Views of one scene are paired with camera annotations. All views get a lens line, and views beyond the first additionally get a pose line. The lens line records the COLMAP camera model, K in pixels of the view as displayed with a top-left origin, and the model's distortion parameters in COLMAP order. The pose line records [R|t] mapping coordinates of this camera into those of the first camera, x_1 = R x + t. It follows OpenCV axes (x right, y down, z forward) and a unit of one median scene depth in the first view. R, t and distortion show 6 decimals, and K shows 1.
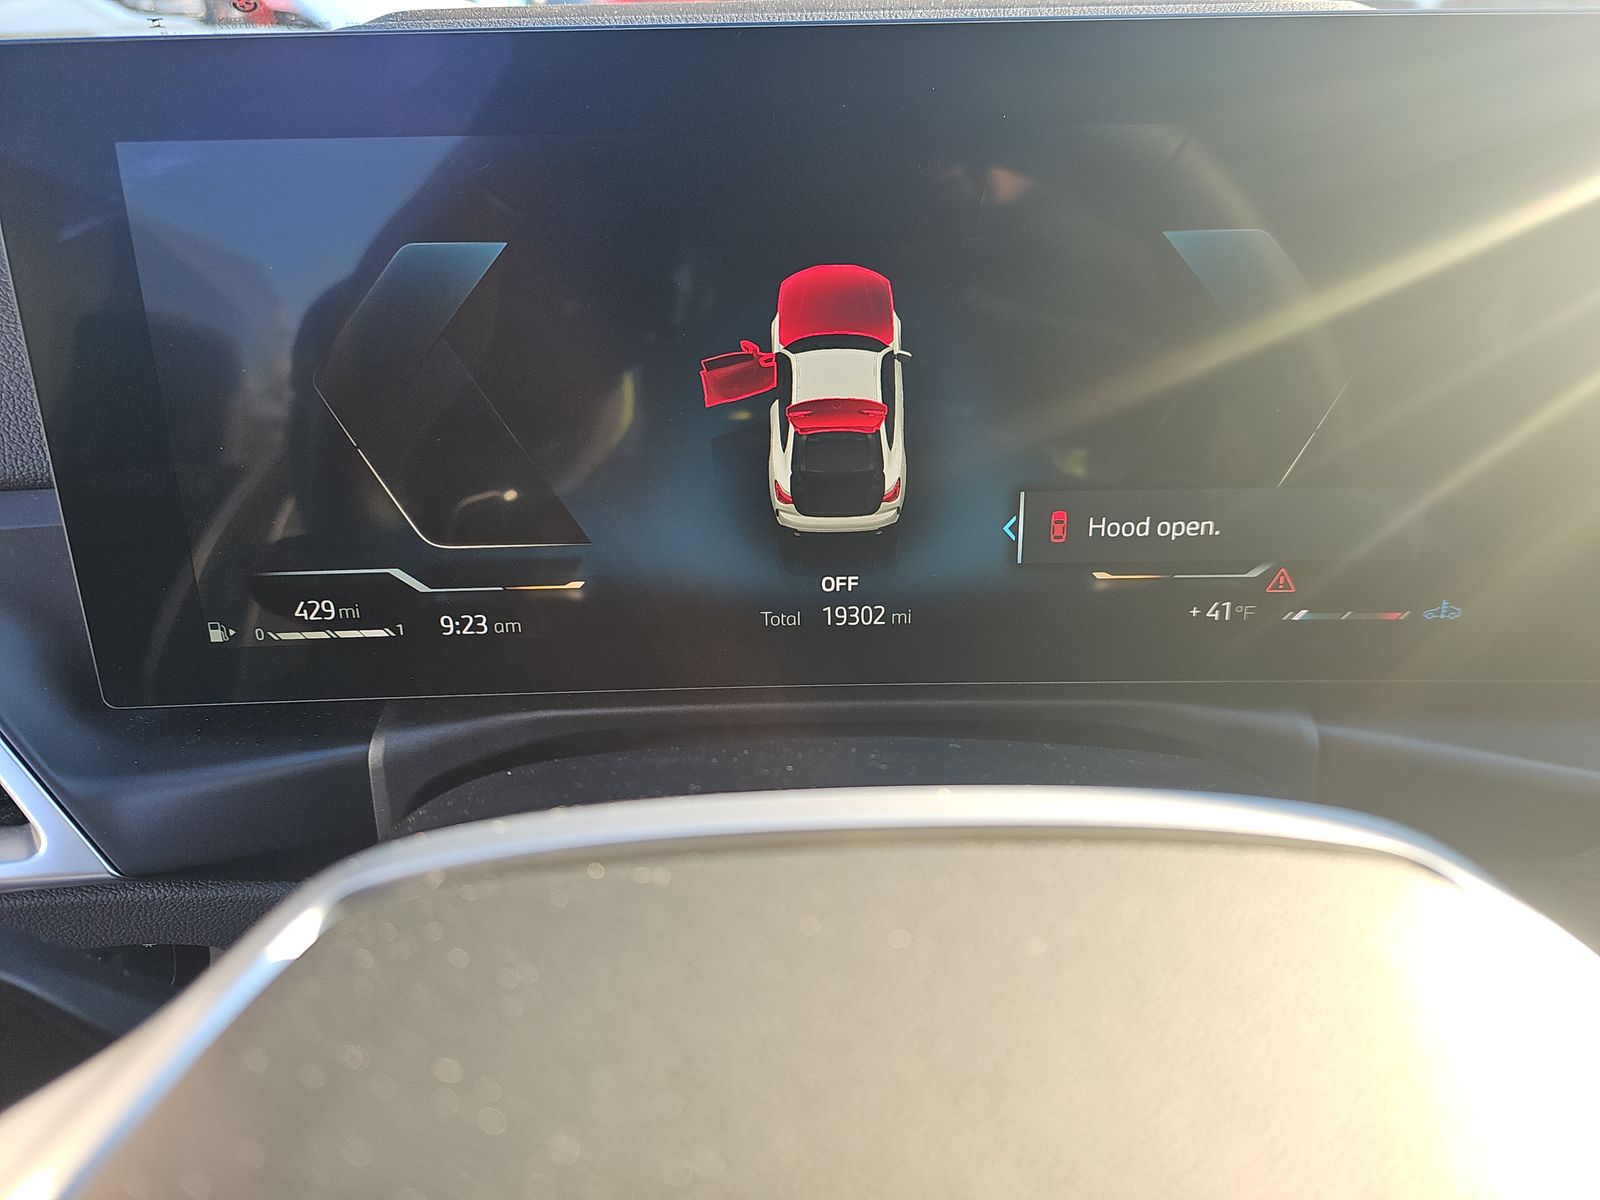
lens RADIAL K [[1056.9, 0, 819.4], [0, 1056.9, 549.2], [0, 0, 1]] dist [0.003467, -0.002192]
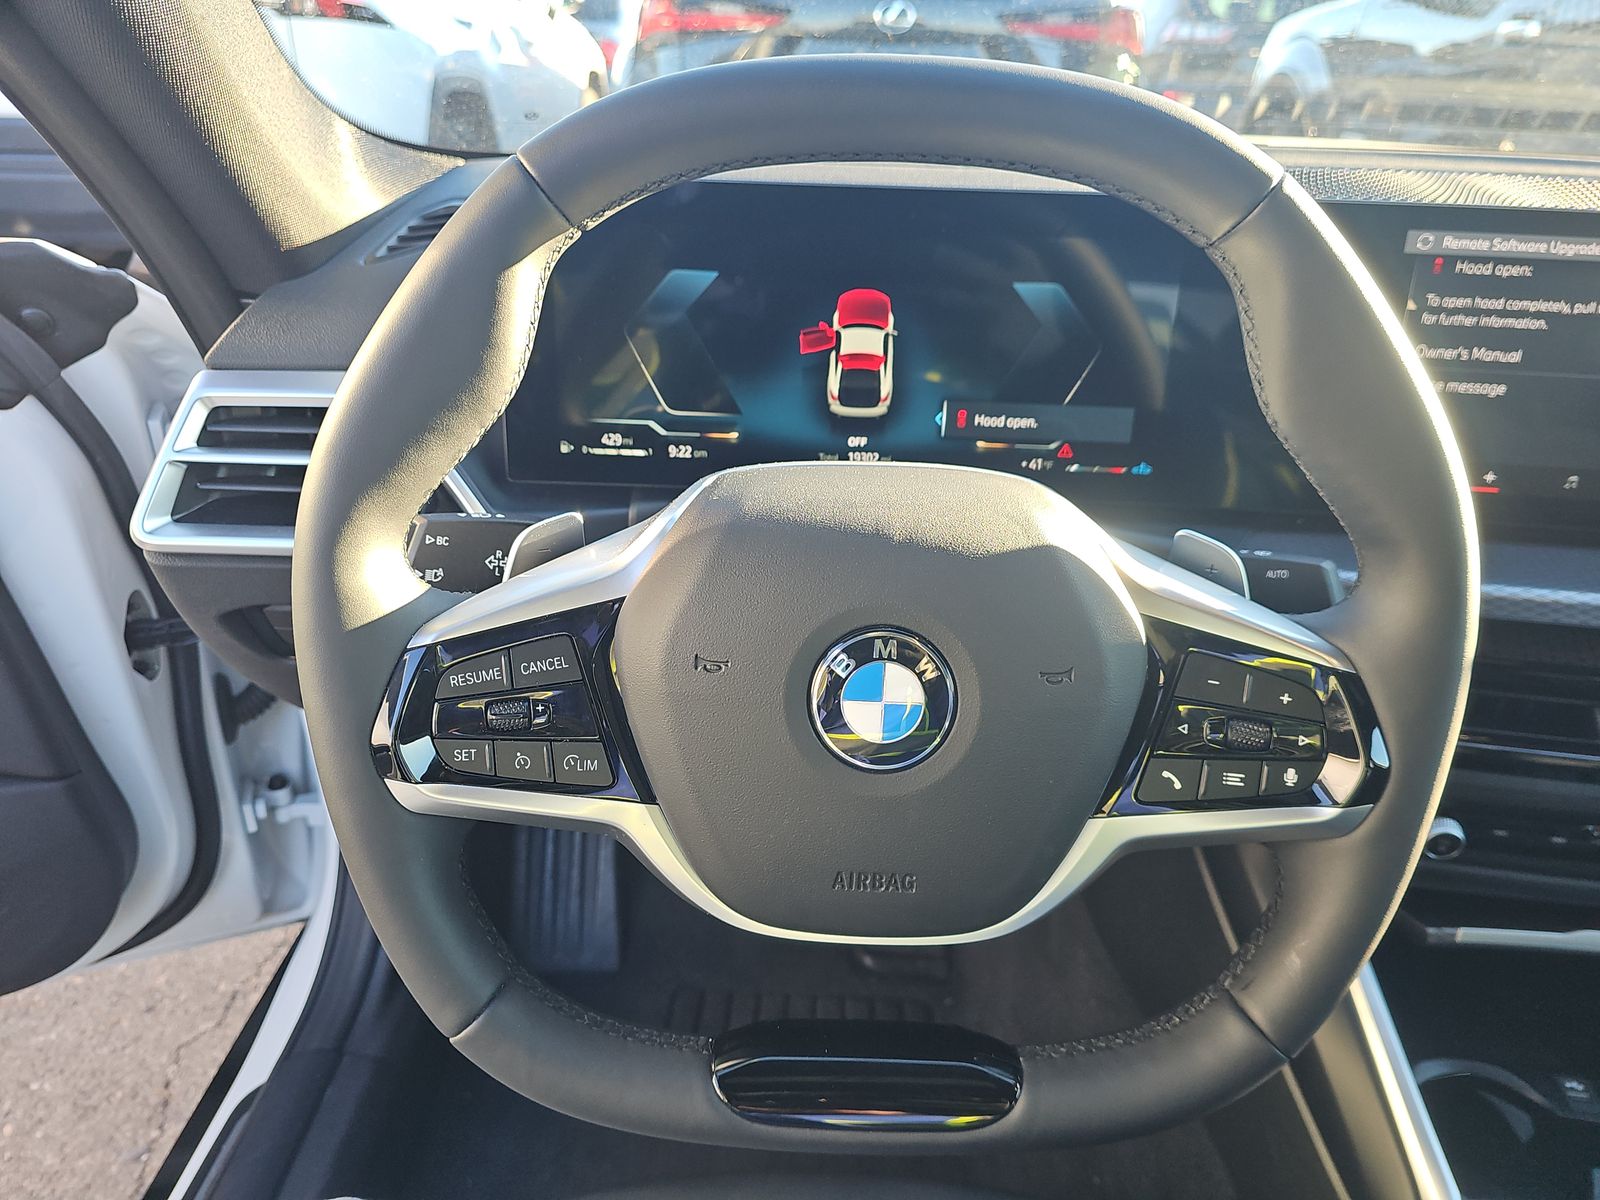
lens RADIAL K [[1056.9, 0, 803.4], [0, 1056.9, 599.3], [0, 0, 1]] dist [0.003467, -0.002192]
pose [[0.998563, 0.053588, 0.000494, -0.074928], [-0.053584, 0.998250, 0.025000, 0.307407], [0.000847, -0.024991, 0.999687, -1.149173]]
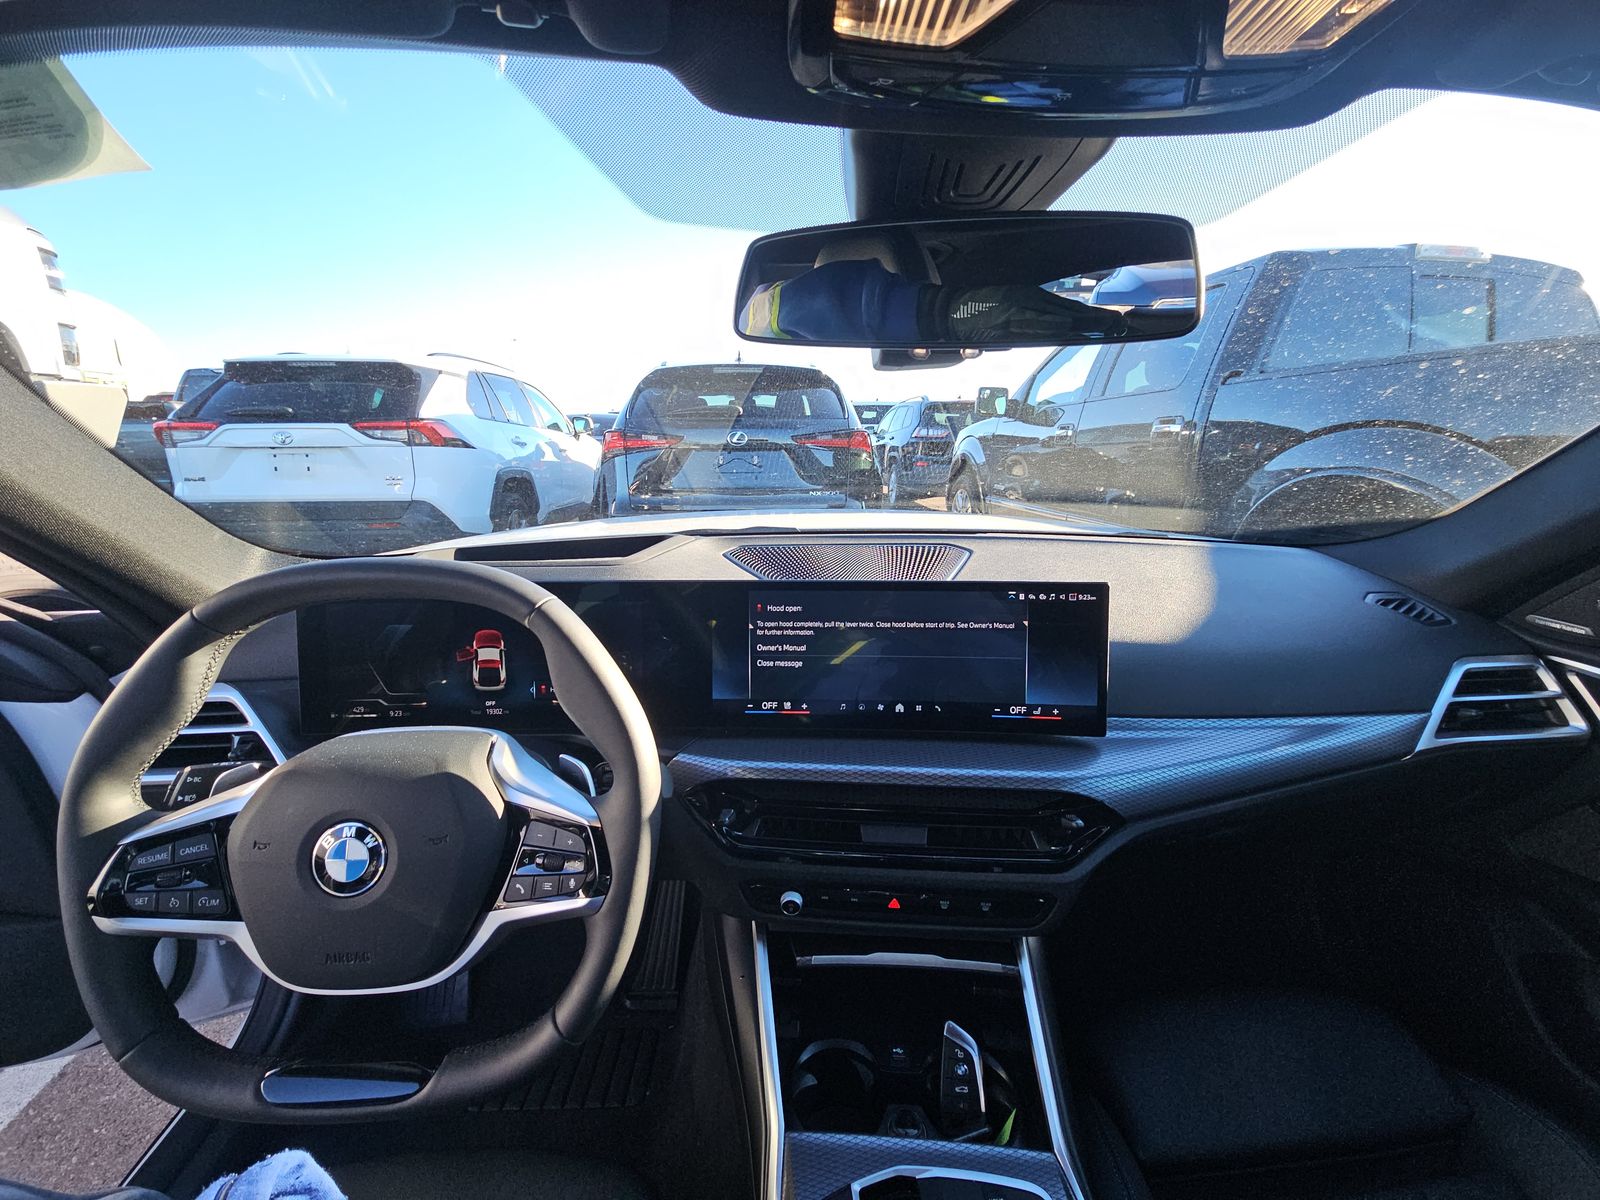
lens RADIAL K [[635.5, 0, 808.5], [0, 635.5, 589.8], [0, 0, 1]] dist [0.004618, -0.000503]
pose [[0.999052, 0.009699, 0.042439, 1.181101], [-0.000422, 0.976977, -0.213344, 0.131793], [-0.043531, 0.213124, 0.976055, -1.623443]]
